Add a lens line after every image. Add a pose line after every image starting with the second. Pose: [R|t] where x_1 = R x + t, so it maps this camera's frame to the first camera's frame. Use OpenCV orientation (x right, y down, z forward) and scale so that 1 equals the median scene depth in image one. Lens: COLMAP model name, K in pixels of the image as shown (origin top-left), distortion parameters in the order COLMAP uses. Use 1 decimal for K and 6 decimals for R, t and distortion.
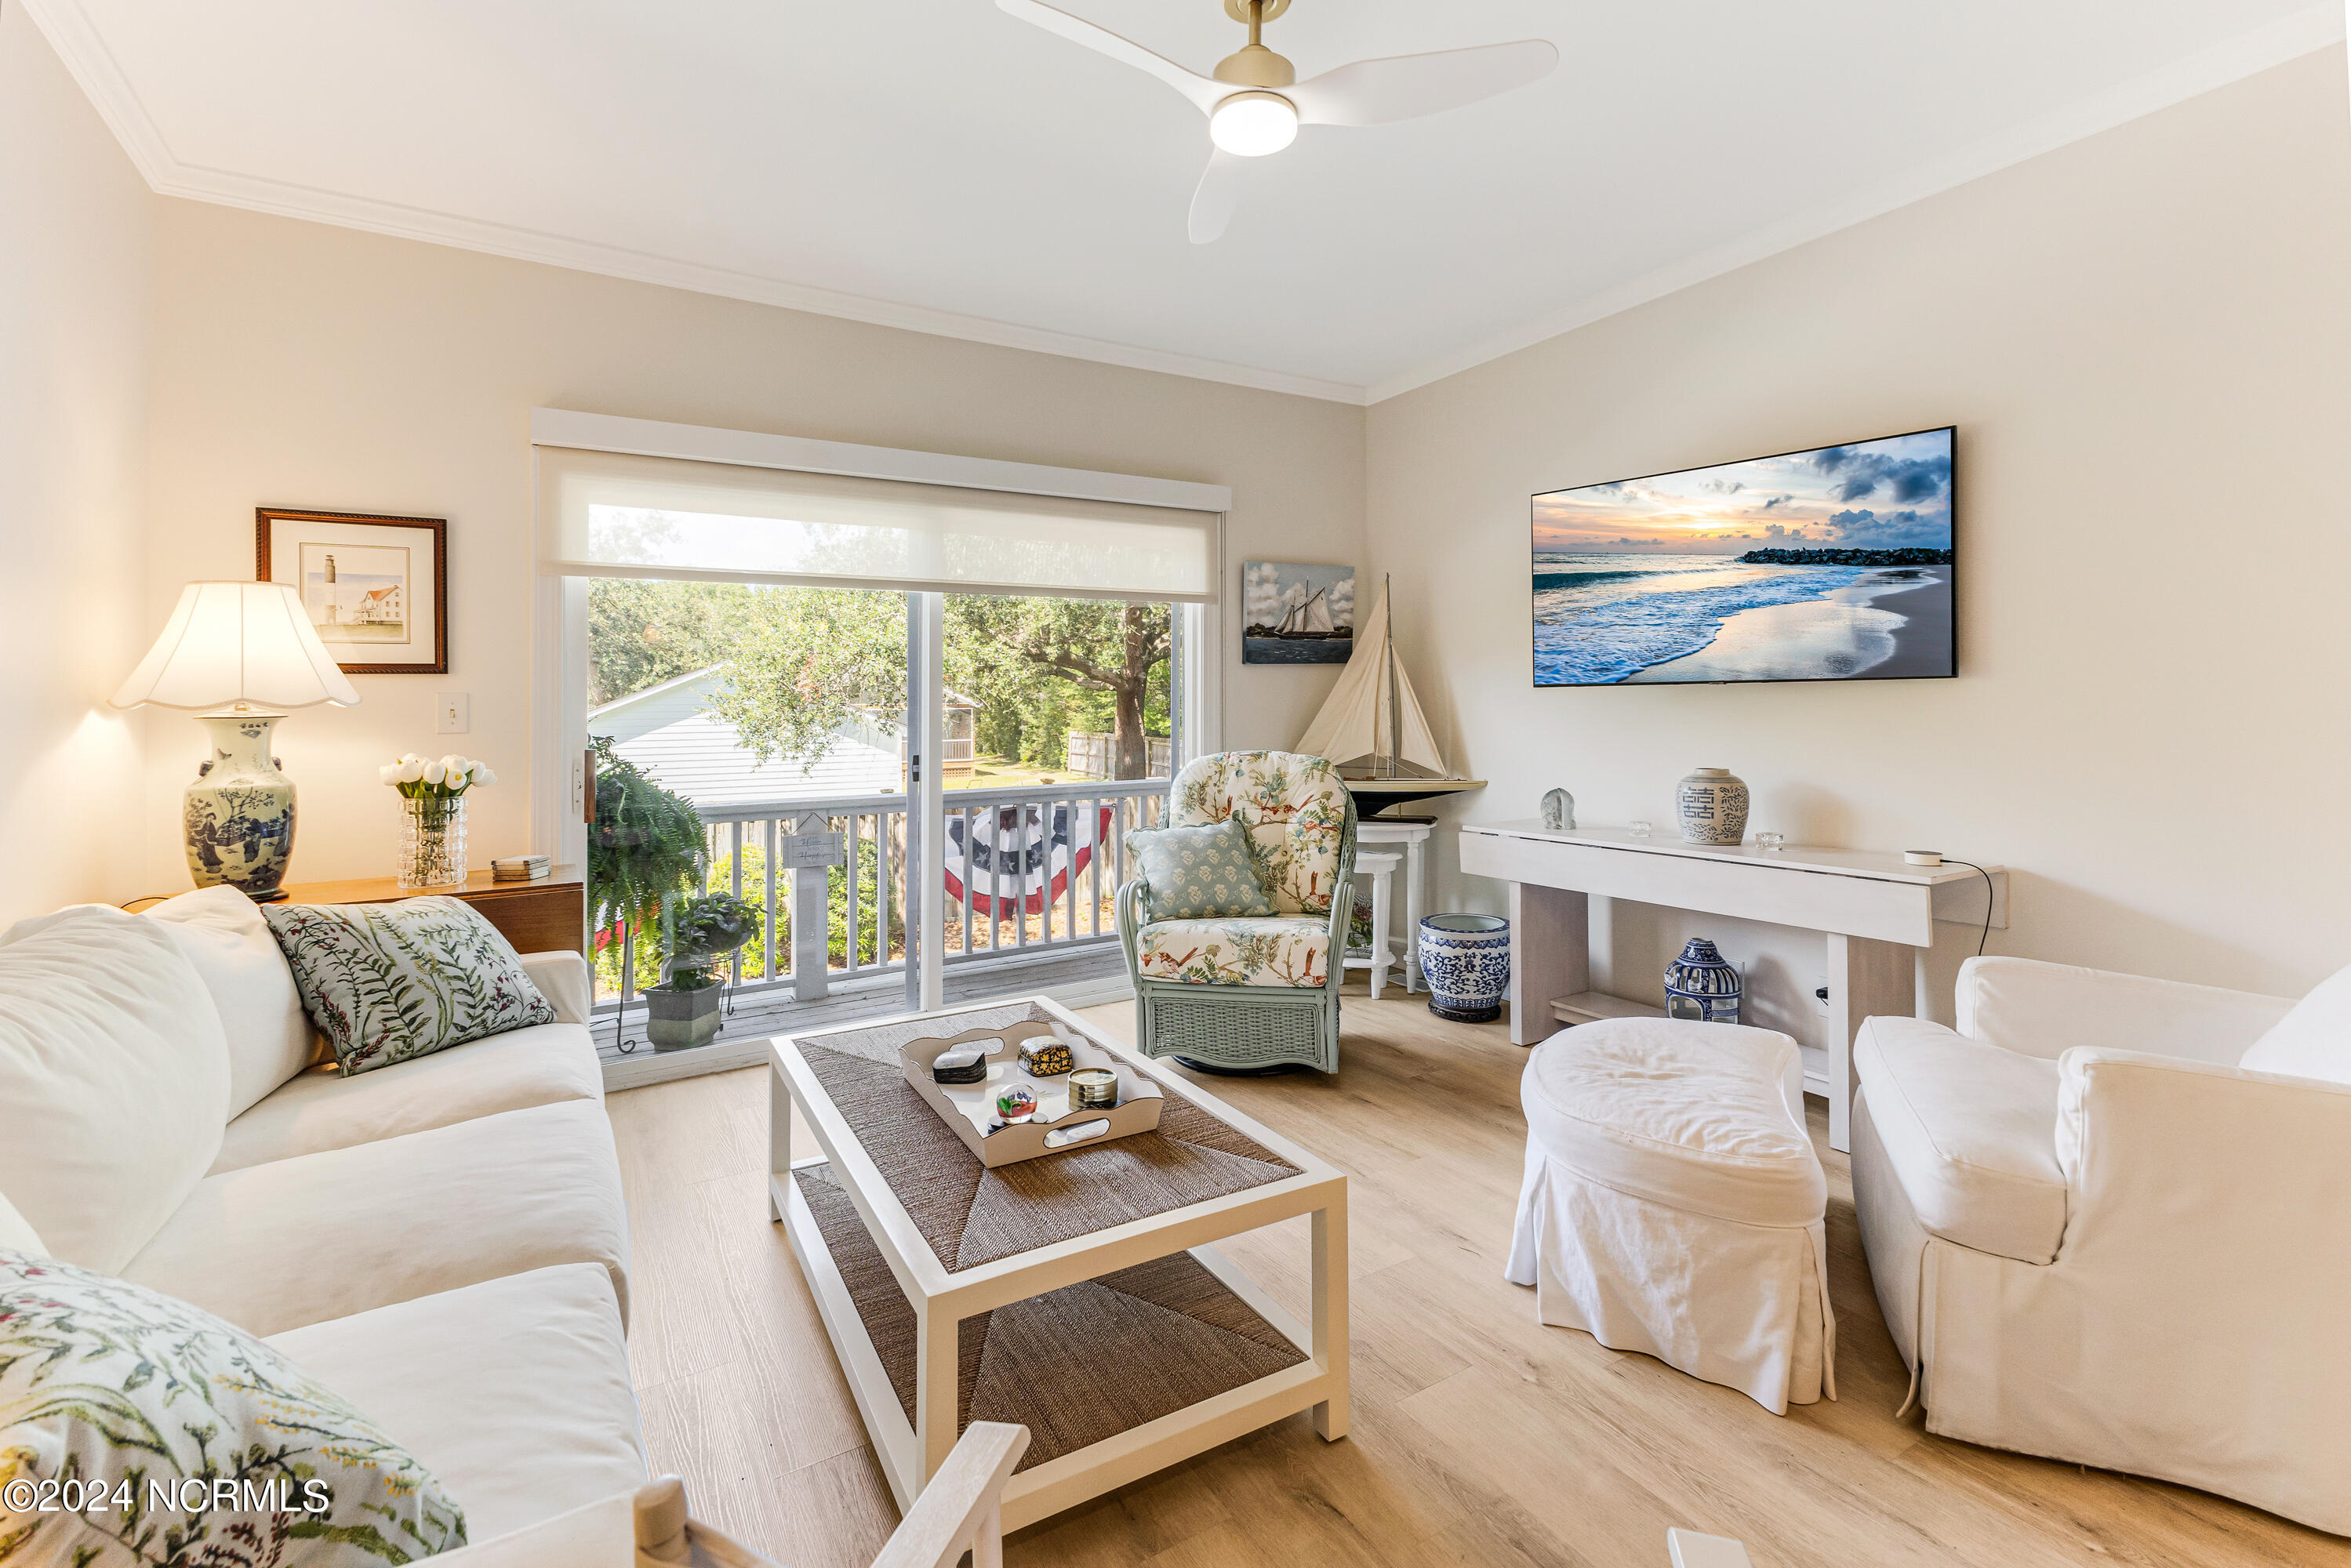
lens RADIAL K [[1070.1, 0, 1181.1], [0, 1070.1, 720.3], [0, 0, 1]] dist [0.017074, -0.000044]
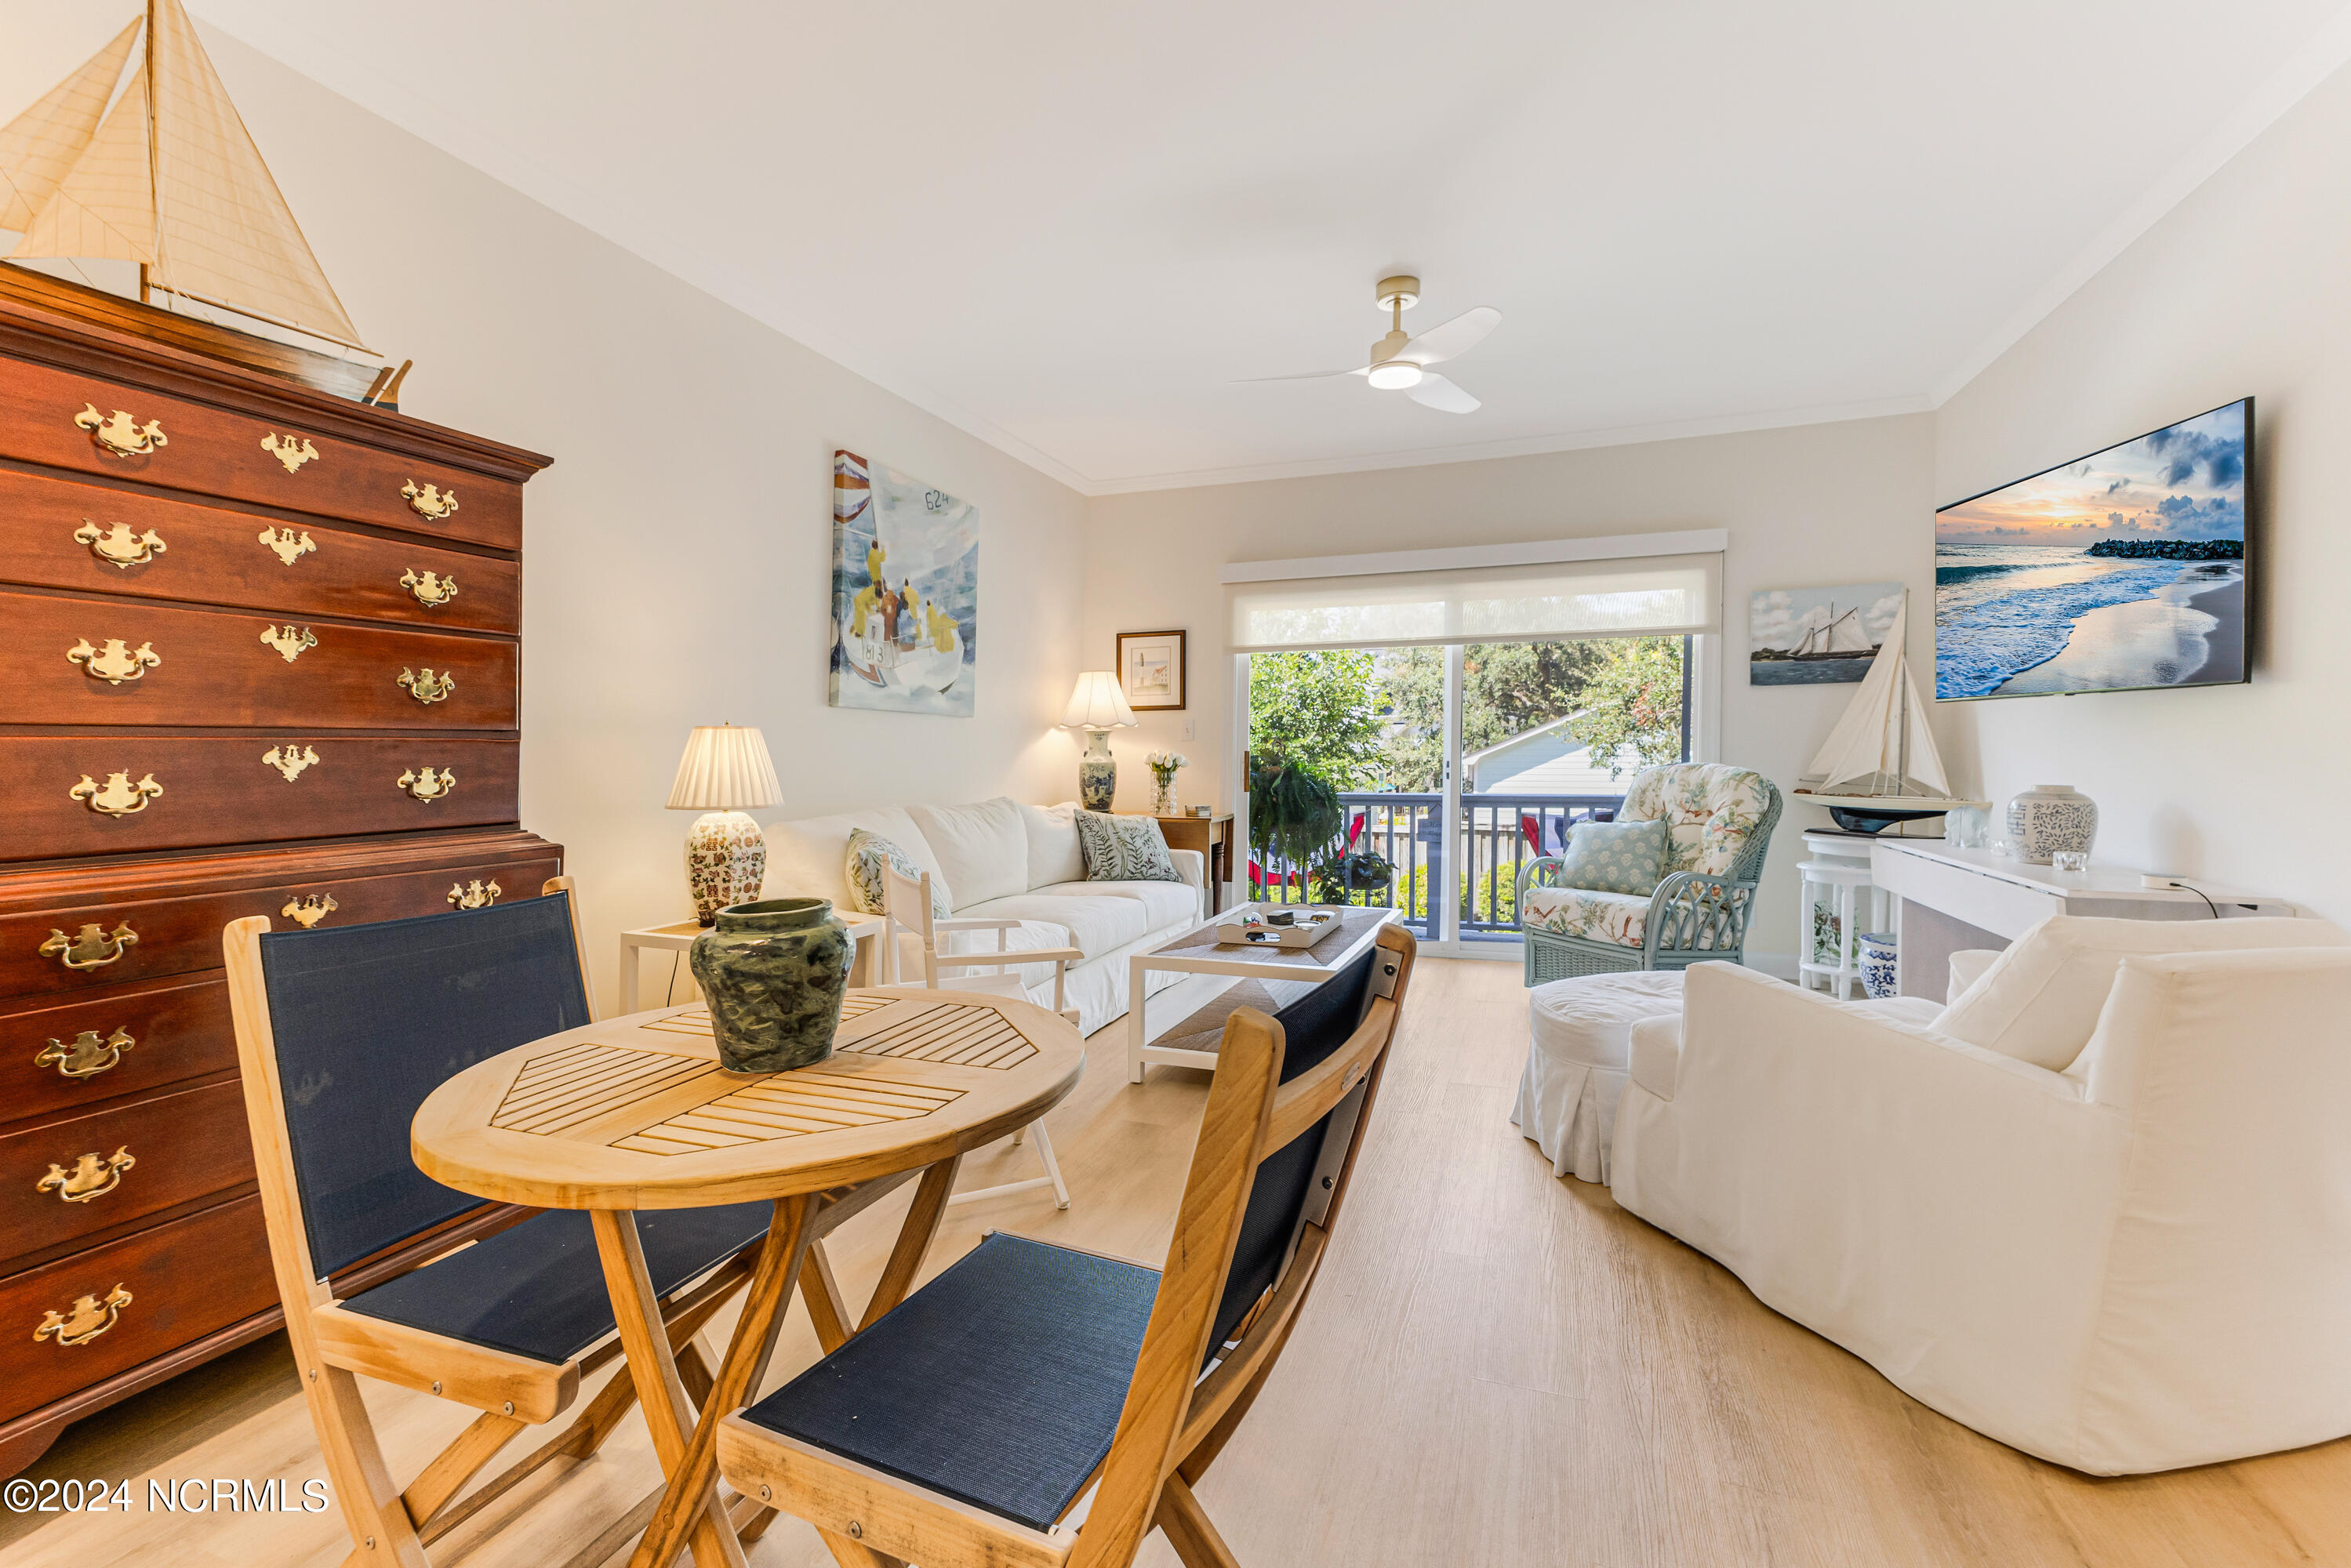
lens RADIAL K [[1077.5, 0, 1154.5], [0, 1077.5, 764.0], [0, 0, 1]] dist [0.000978, 0.013202]
pose [[0.614880, 0.023366, -0.788274, 0.774575], [-0.010232, 0.999713, 0.021652, 0.012821], [0.788554, -0.005247, 0.614943, -0.219320]]
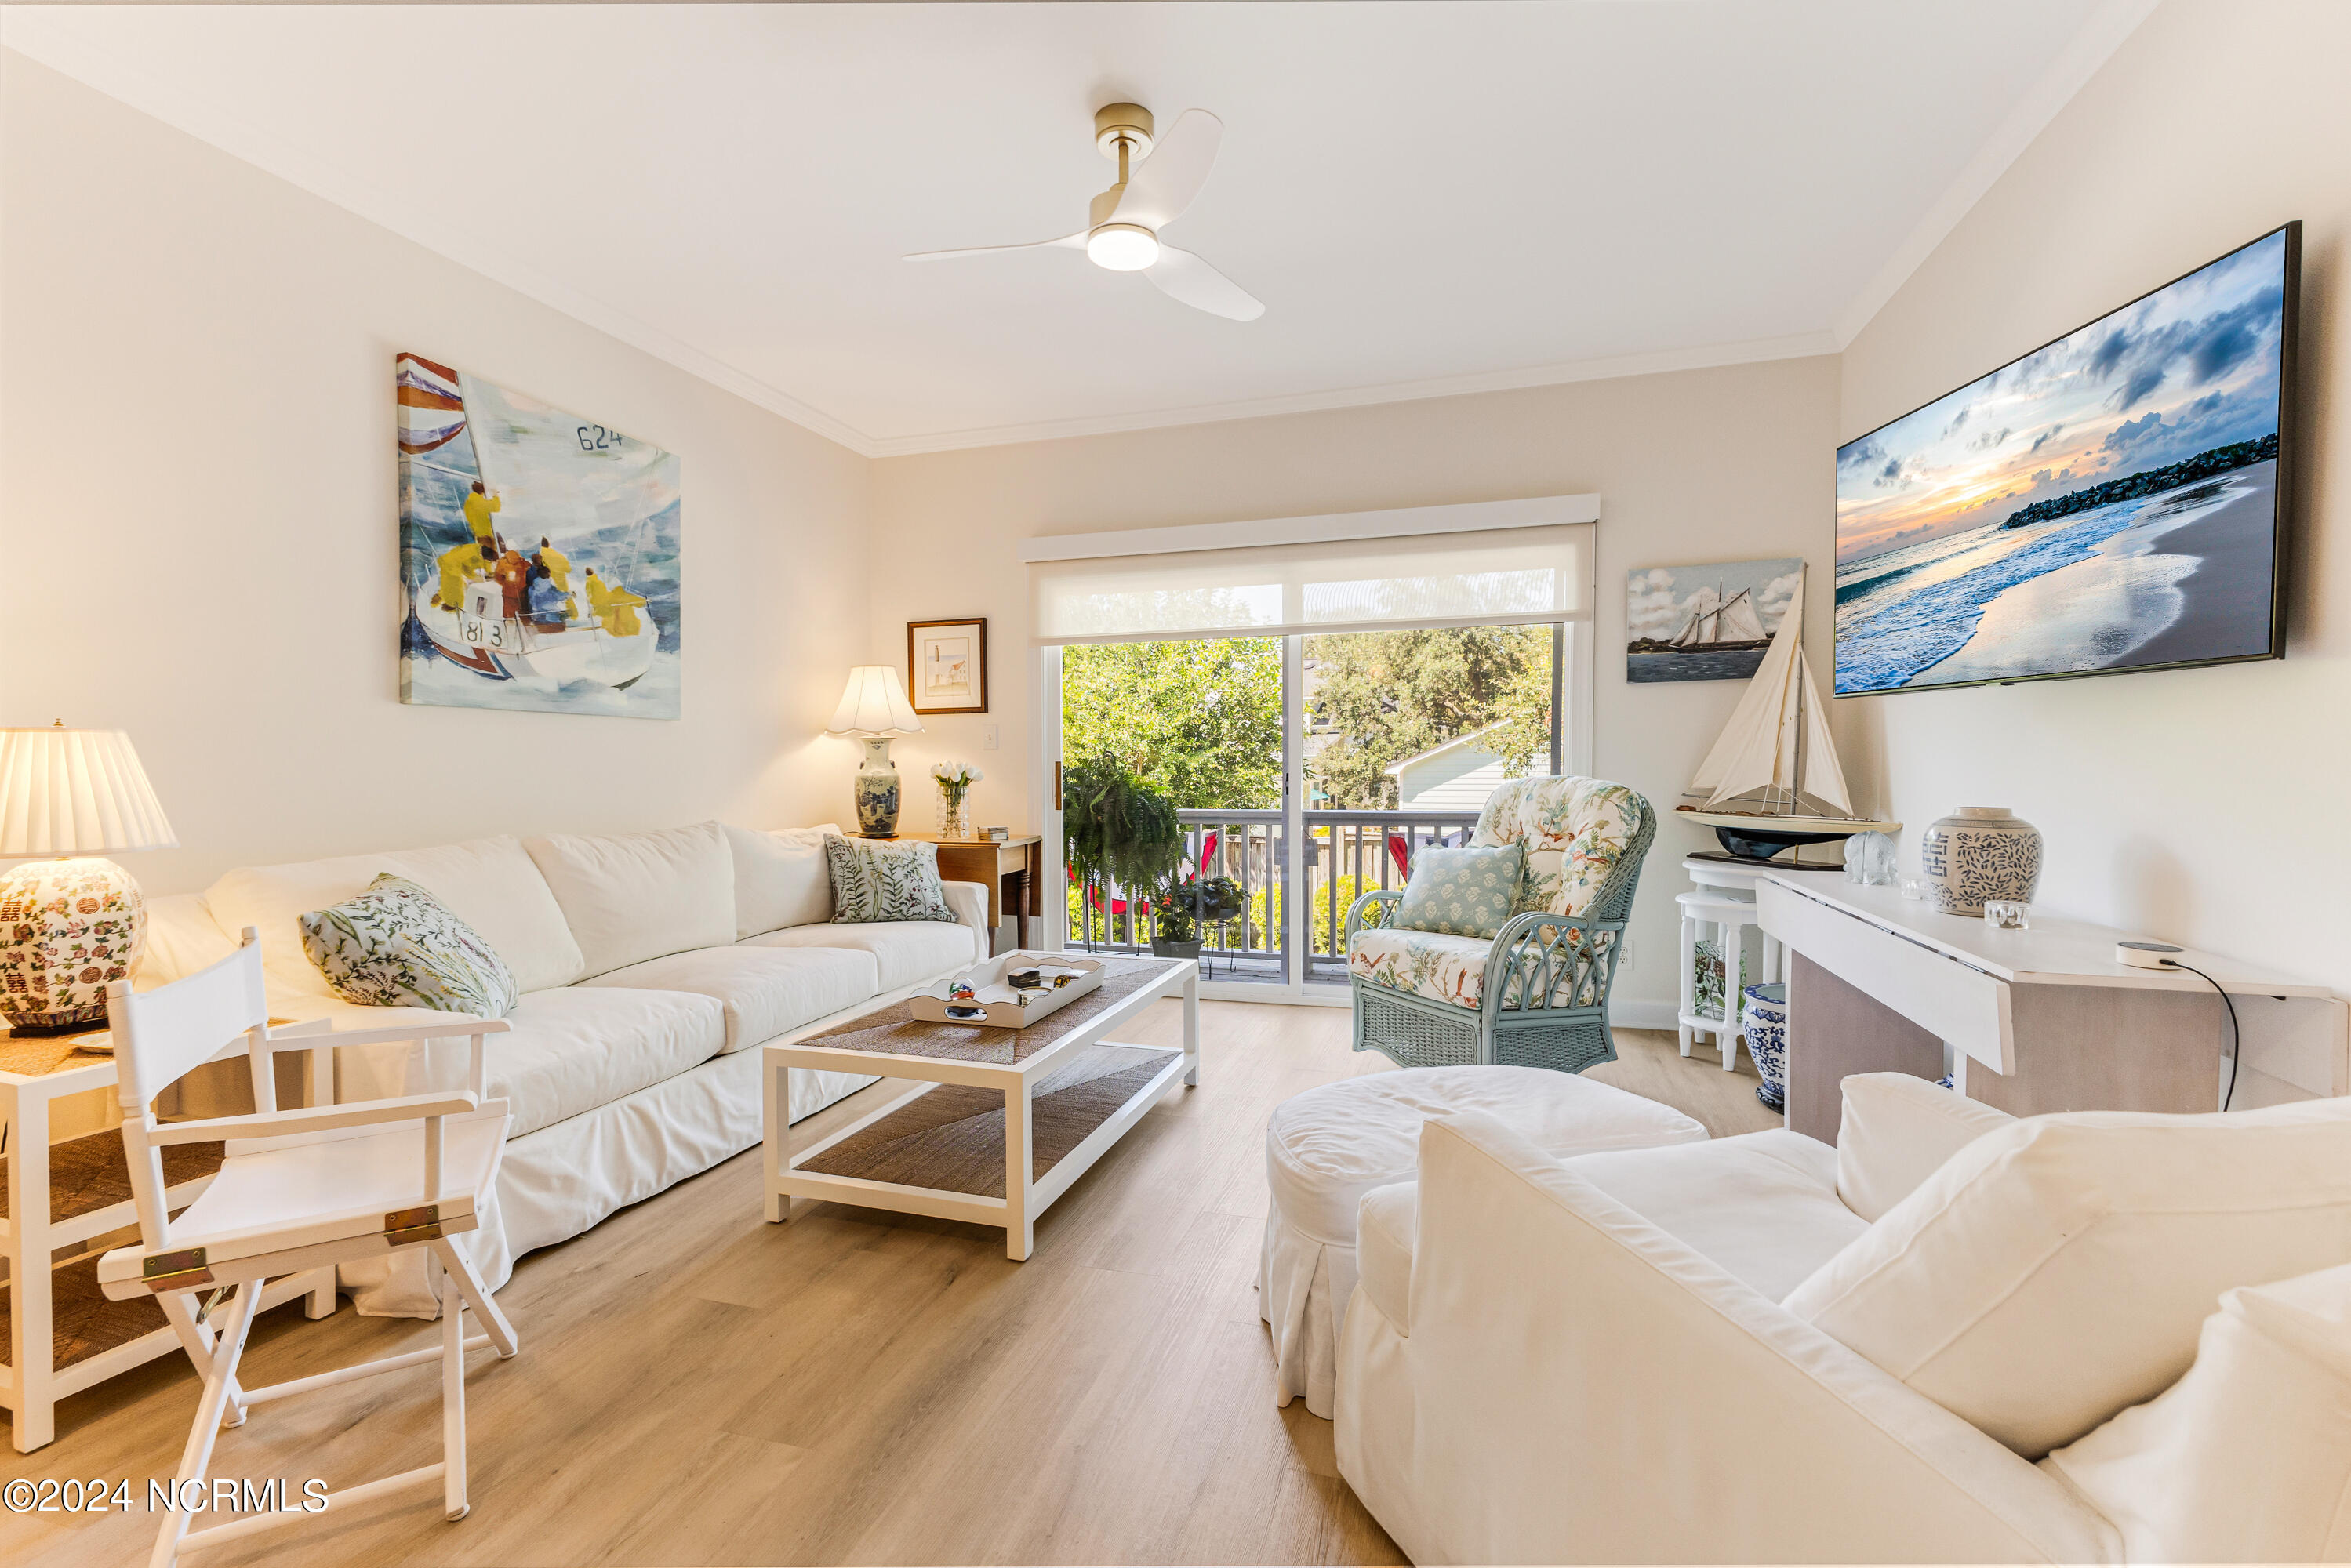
lens RADIAL K [[1054.3, 0, 1175.5], [0, 1054.3, 784.0], [0, 0, 1]] dist [0.014242, 0.000008]
pose [[0.661417, 0.028814, -0.749464, 0.676907], [-0.008005, 0.999476, 0.031362, 0.011879], [0.749975, -0.014744, 0.661301, 0.150694]]
